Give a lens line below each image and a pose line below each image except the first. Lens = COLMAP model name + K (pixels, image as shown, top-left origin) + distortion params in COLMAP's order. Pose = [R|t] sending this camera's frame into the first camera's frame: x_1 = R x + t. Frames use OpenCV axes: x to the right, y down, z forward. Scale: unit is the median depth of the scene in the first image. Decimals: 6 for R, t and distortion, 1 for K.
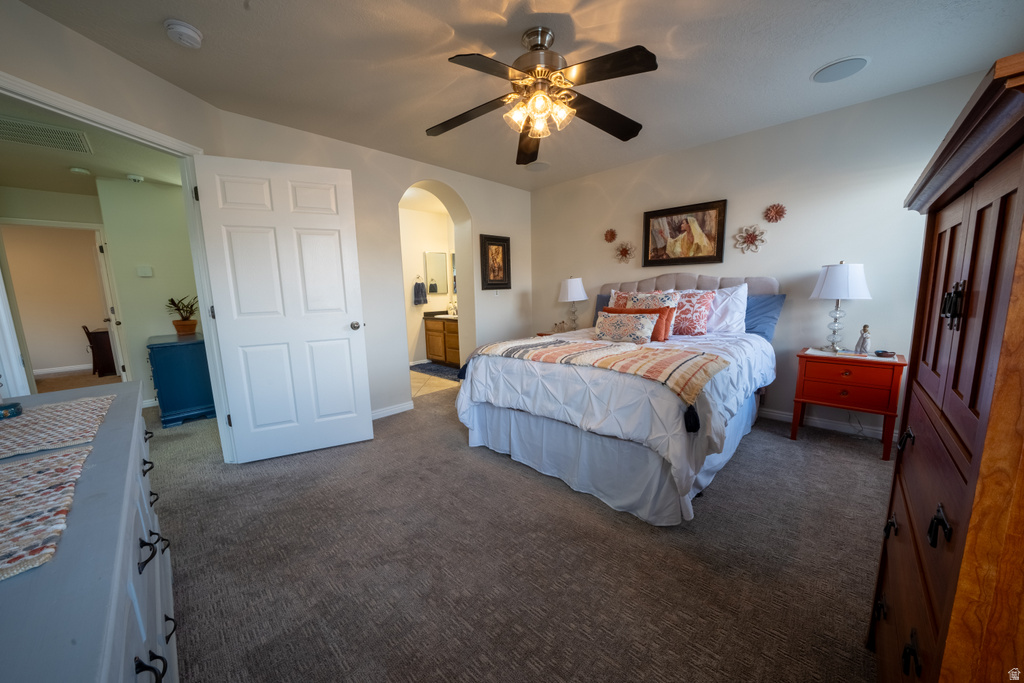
lens RADIAL K [[353.8, 0, 513.4], [0, 353.8, 342.2], [0, 0, 1]] dist [-0.026845, 0.003061]
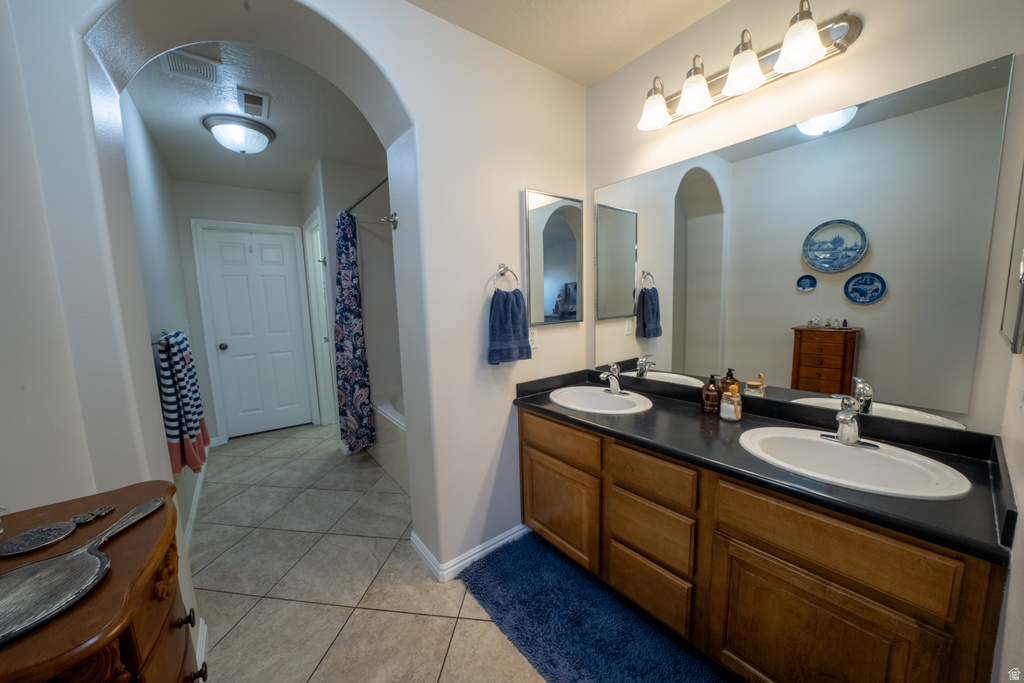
lens RADIAL K [[353.8, 0, 513.3], [0, 353.8, 339.1], [0, 0, 1]] dist [-0.026845, 0.003061]
pose [[0.990087, 0.007767, -0.140243, -0.217335], [-0.011431, 0.999613, -0.025342, -0.119068], [0.139992, 0.026694, 0.989793, 0.704041]]
